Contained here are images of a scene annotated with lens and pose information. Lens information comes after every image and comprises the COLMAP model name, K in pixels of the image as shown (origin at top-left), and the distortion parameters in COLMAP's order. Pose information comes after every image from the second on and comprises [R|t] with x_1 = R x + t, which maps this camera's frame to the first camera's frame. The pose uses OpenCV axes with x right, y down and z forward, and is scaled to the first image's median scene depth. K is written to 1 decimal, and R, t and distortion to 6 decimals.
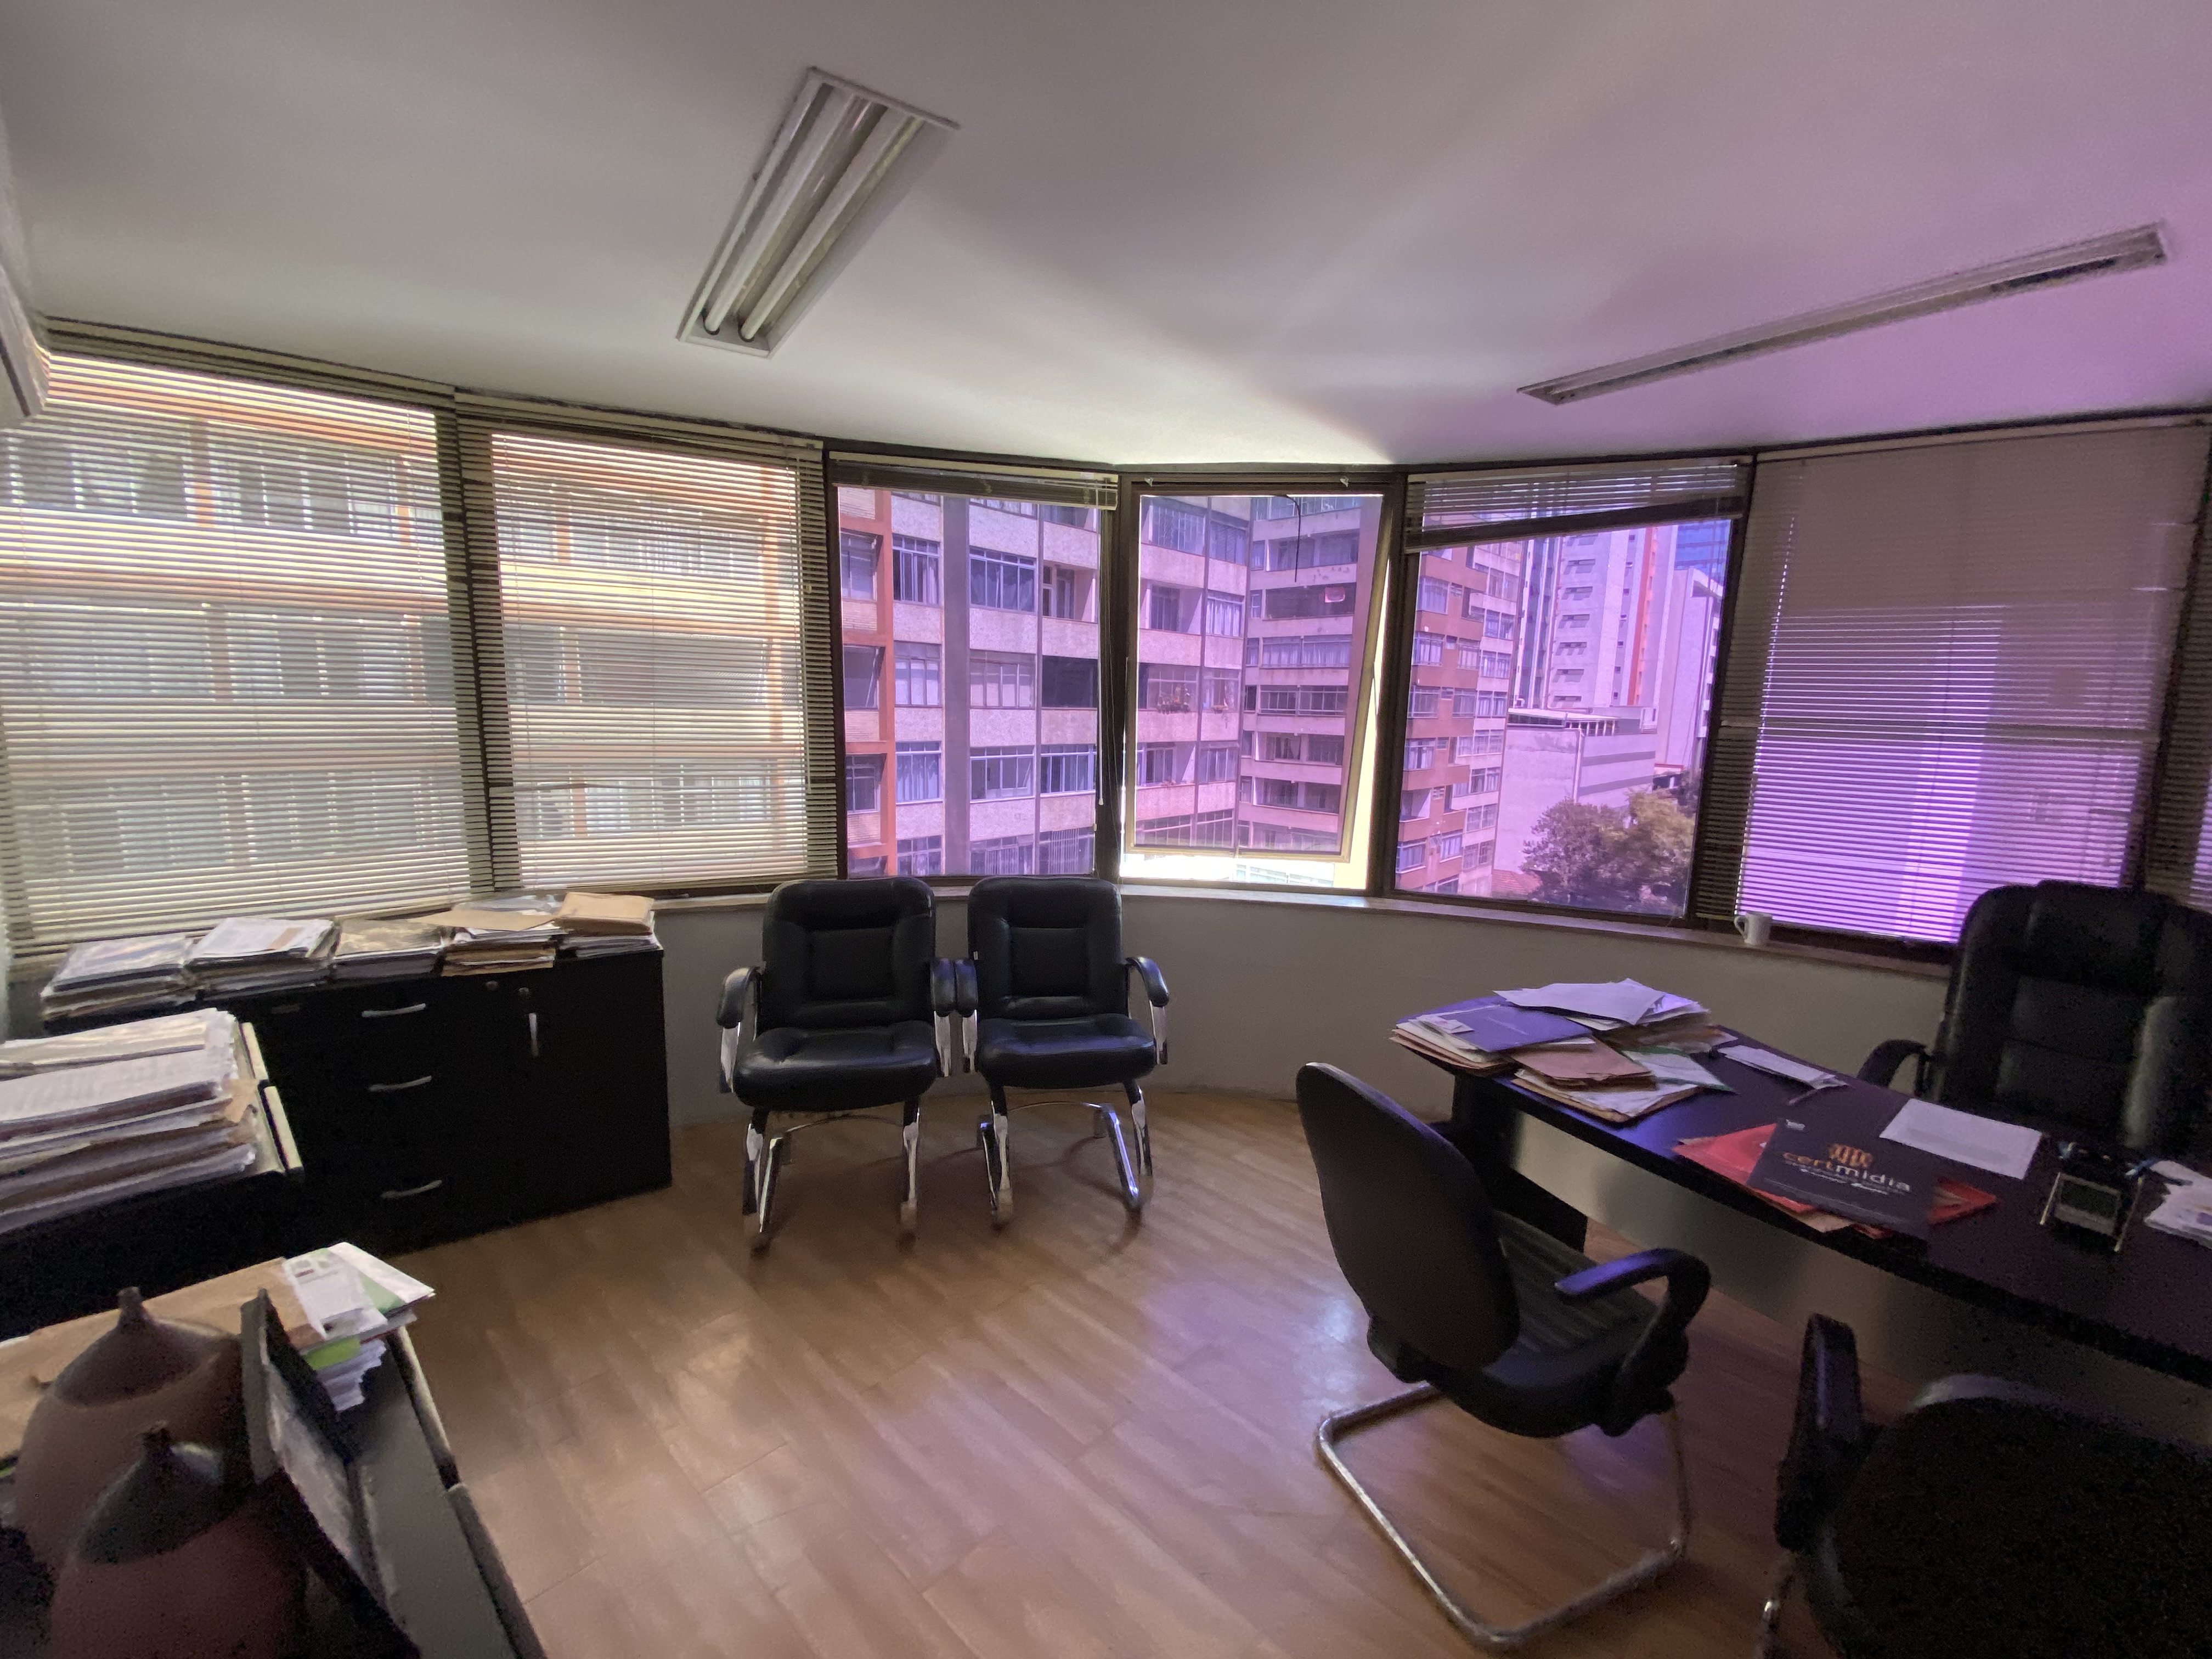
lens RADIAL K [[904.2, 0, 1100.3], [0, 904.2, 830.7], [0, 0, 1]] dist [0.006588, -0.013790]
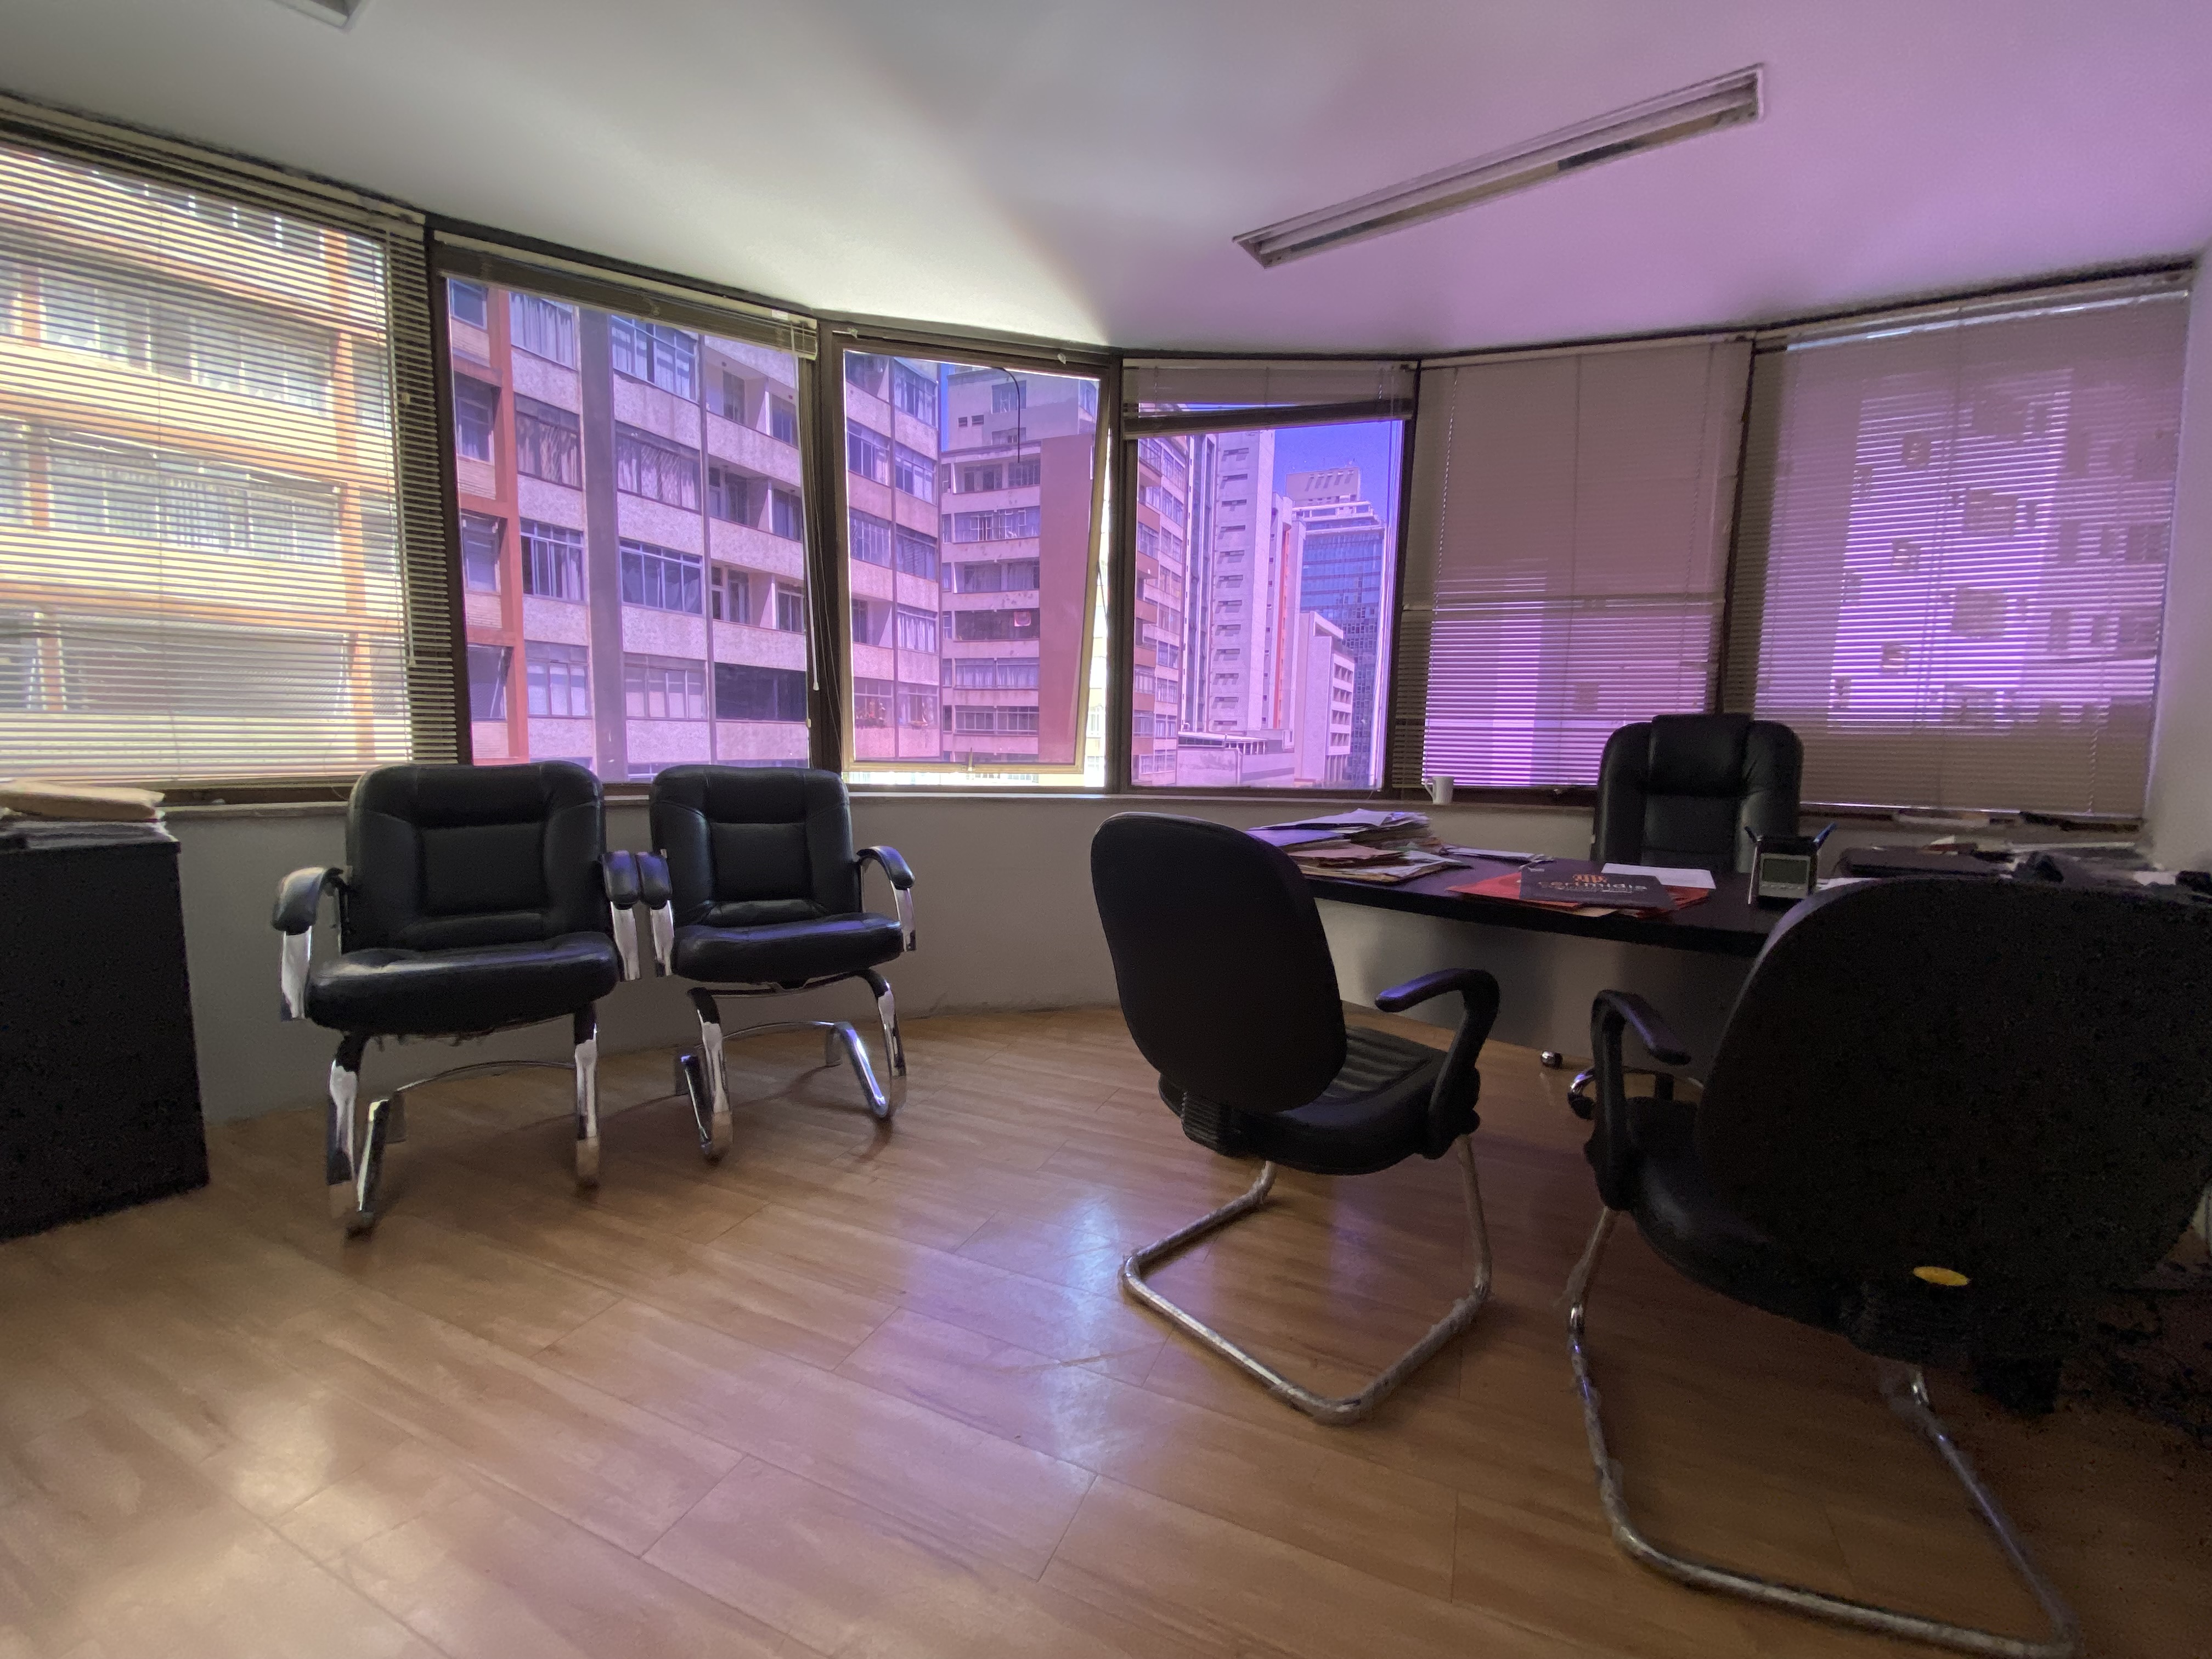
lens RADIAL K [[904.2, 0, 1107.9], [0, 904.2, 831.6], [0, 0, 1]] dist [0.006588, -0.013790]
pose [[0.940822, -0.042902, 0.336174, -0.036024], [0.053861, 0.998276, -0.023336, 0.165907], [-0.334594, 0.040062, 0.941511, 0.097699]]
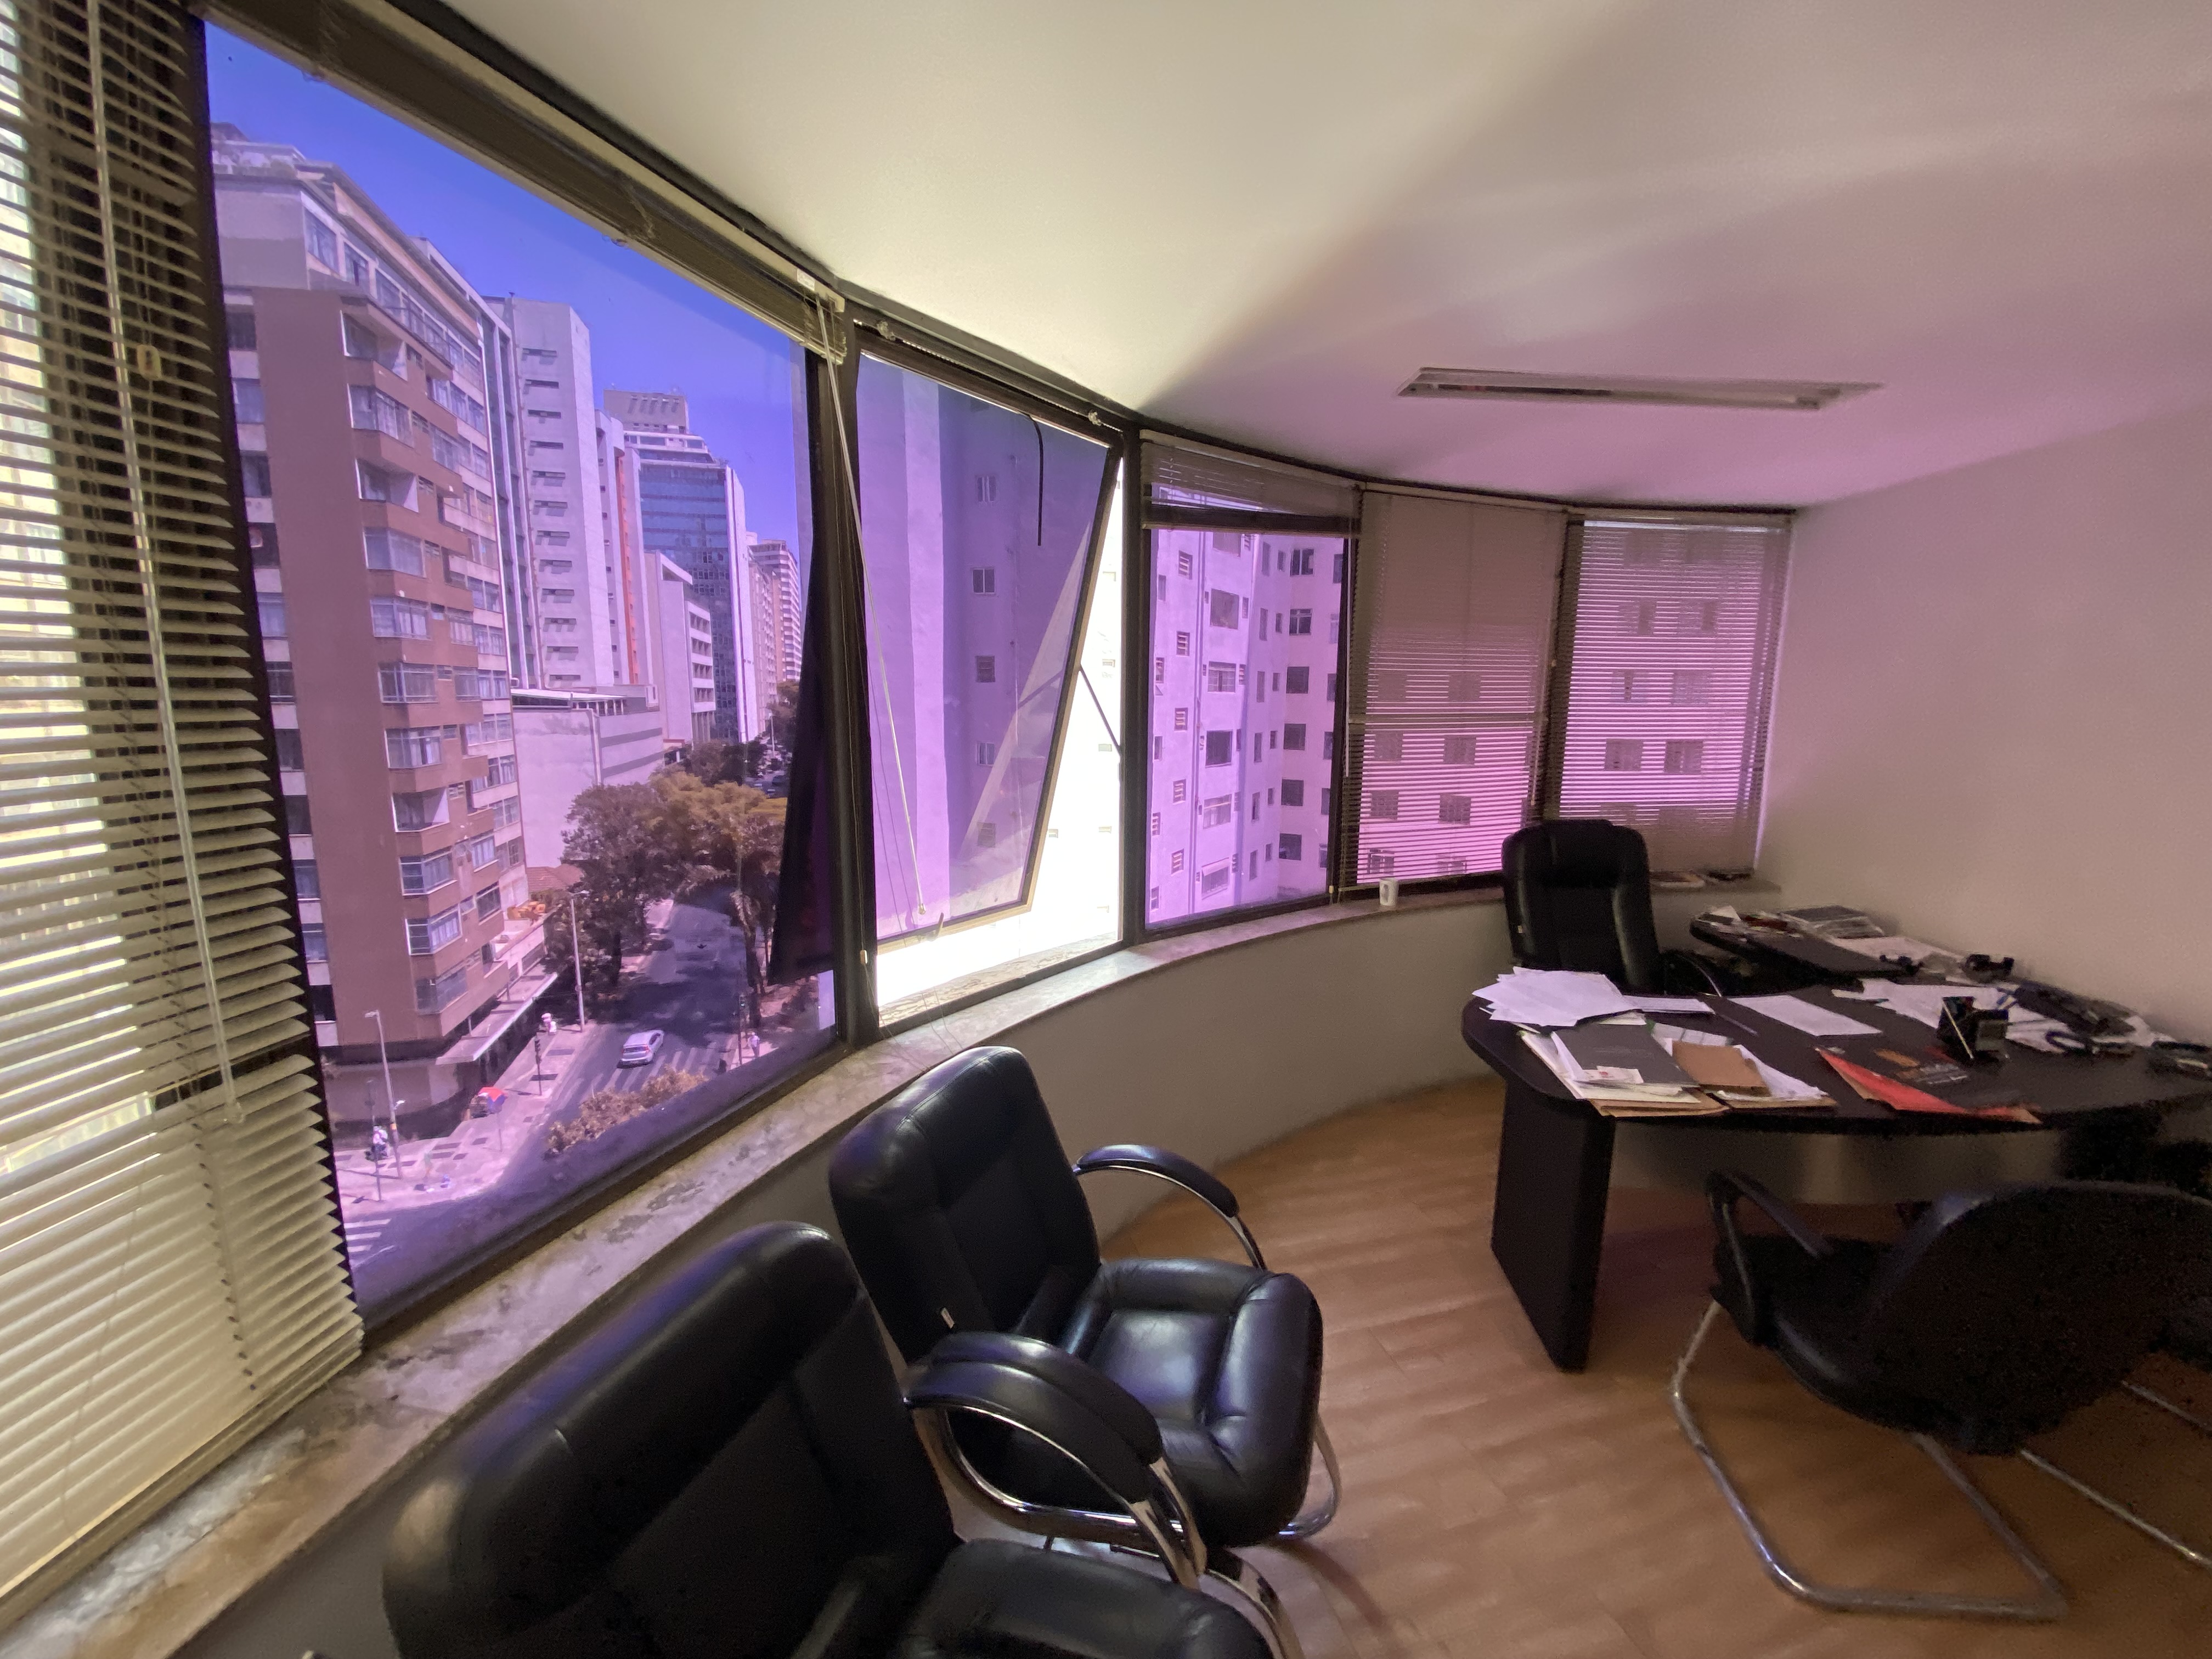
lens RADIAL K [[904.2, 0, 1107.6], [0, 904.2, 817.9], [0, 0, 1]] dist [0.006588, -0.013790]
pose [[0.513988, -0.134659, 0.847162, -0.454673], [0.125967, 0.988744, 0.080738, -0.130568], [-0.848498, 0.065216, 0.525165, 0.693362]]
